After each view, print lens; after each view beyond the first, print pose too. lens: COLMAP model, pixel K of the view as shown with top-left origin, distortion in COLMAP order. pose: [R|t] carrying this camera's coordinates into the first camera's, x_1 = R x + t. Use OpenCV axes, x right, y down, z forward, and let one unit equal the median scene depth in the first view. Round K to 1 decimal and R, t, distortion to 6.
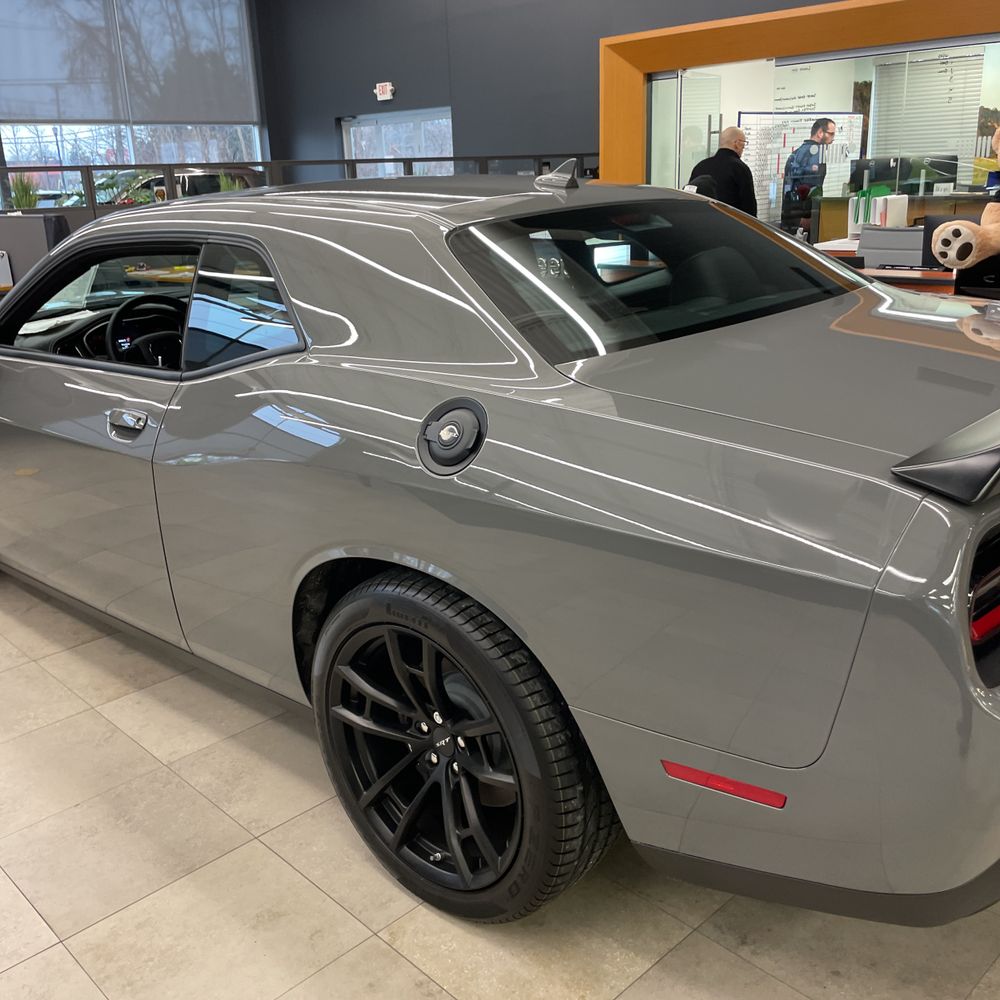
lens RADIAL K [[1025.9, 0, 491.8], [0, 1025.9, 497.3], [0, 0, 1]] dist [0.025921, 0.000000]
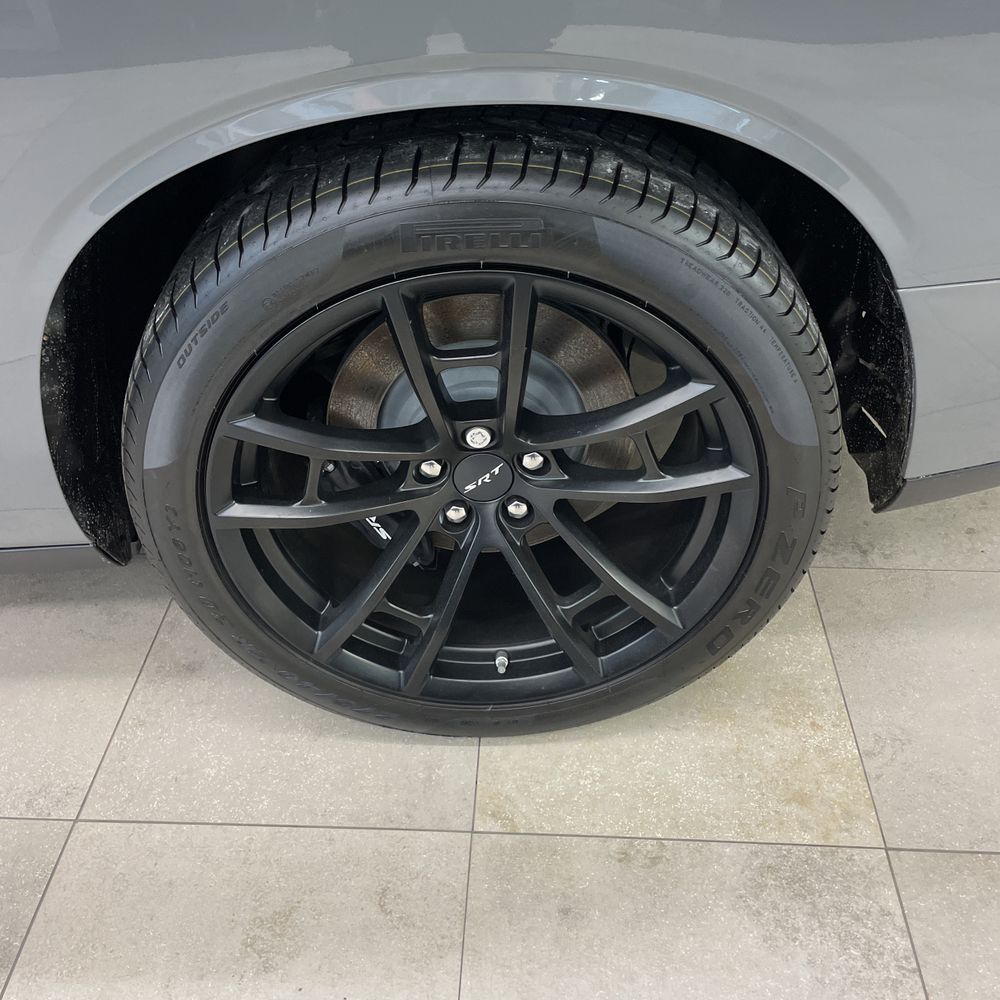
lens RADIAL K [[1025.9, 0, 501.9], [0, 1025.9, 497.9], [0, 0, 1]] dist [0.025921, 0.000000]
pose [[0.721012, -0.412932, 0.556443, -0.089116], [0.194795, 0.891443, 0.409126, 0.009628], [-0.664979, -0.186593, 0.723178, 0.163891]]
